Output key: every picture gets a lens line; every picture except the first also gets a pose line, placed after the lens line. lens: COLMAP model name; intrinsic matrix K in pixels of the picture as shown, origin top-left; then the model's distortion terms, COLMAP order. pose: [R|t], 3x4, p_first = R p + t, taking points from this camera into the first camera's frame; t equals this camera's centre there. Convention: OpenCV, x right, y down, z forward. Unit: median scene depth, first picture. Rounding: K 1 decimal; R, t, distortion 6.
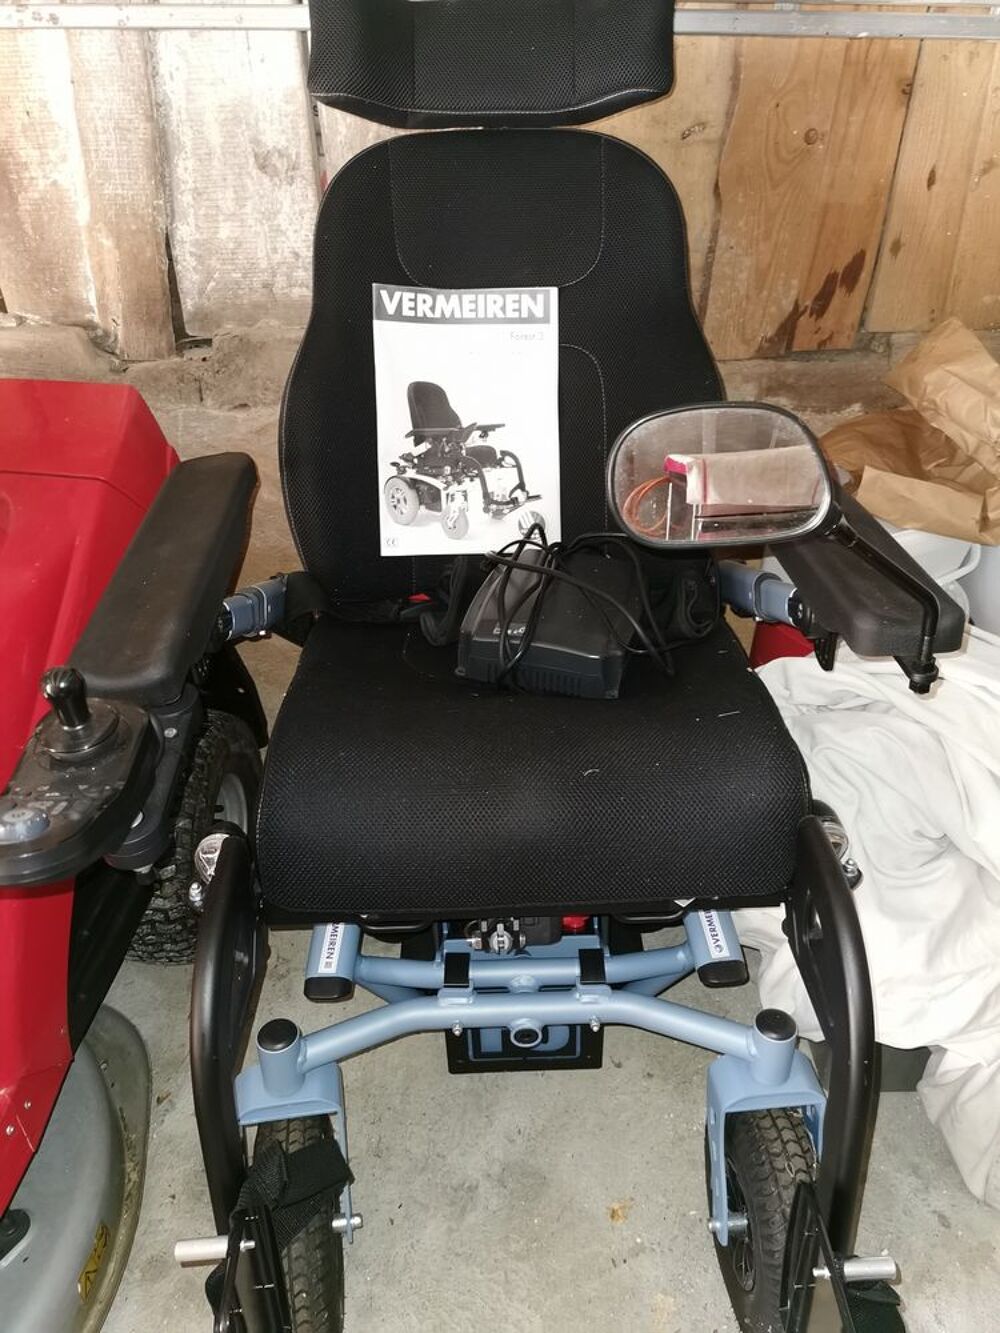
lens RADIAL K [[1099.8, 0, 500.0], [0, 1099.8, 666.5], [0, 0, 1]] dist [-0.029547, -0.012414]
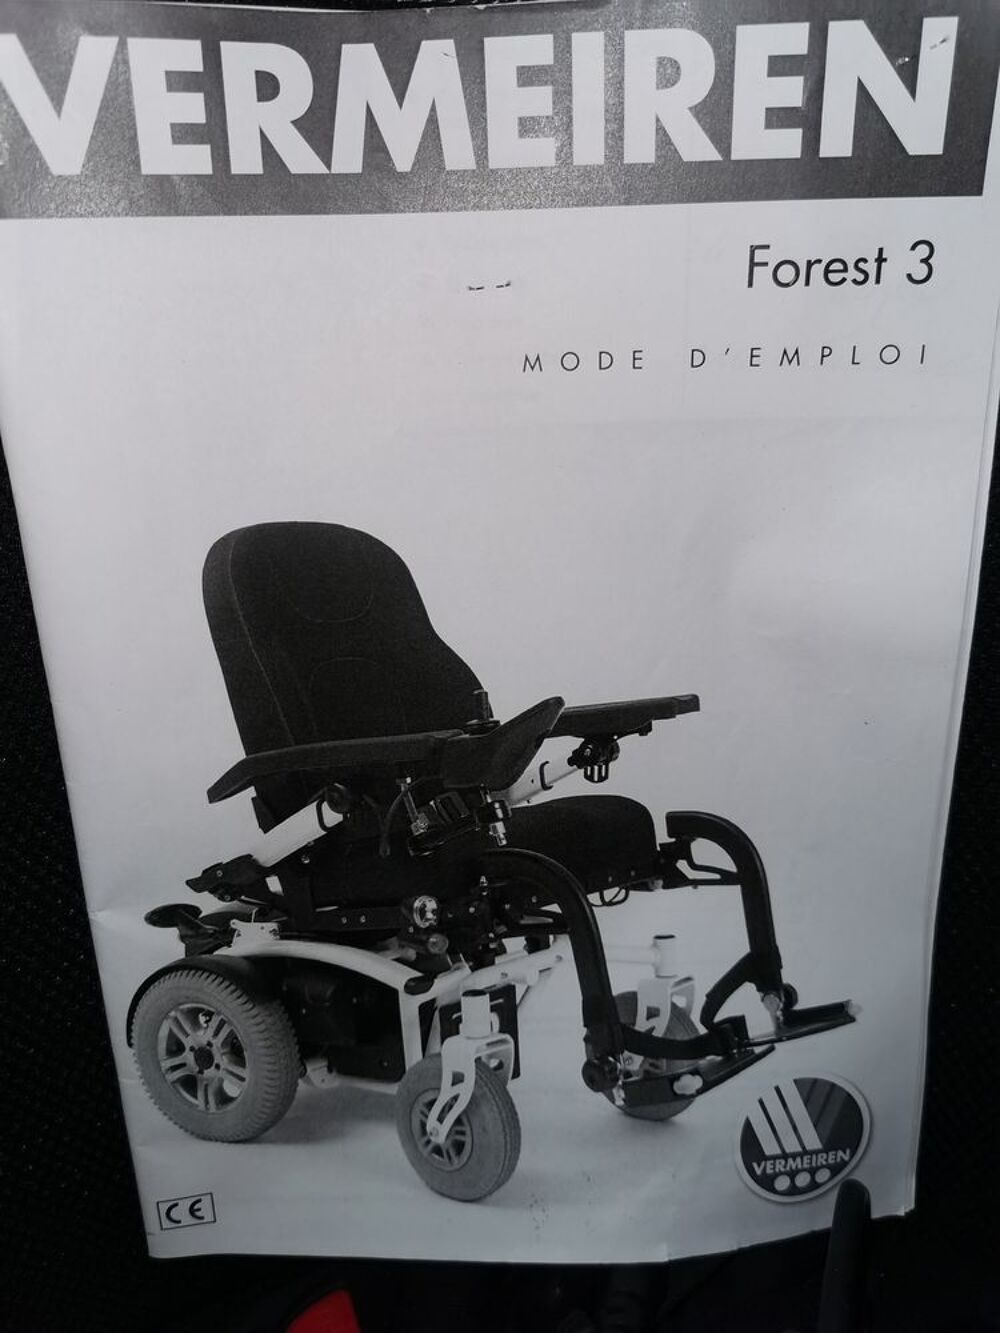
lens RADIAL K [[1099.8, 0, 500.0], [0, 1099.8, 666.5], [0, 0, 1]] dist [-0.029547, -0.012414]
pose [[0.990378, 0.028035, -0.135521, -0.004698], [-0.002625, 0.982895, 0.184147, -0.267576], [0.138366, -0.182020, 0.973511, 0.799763]]
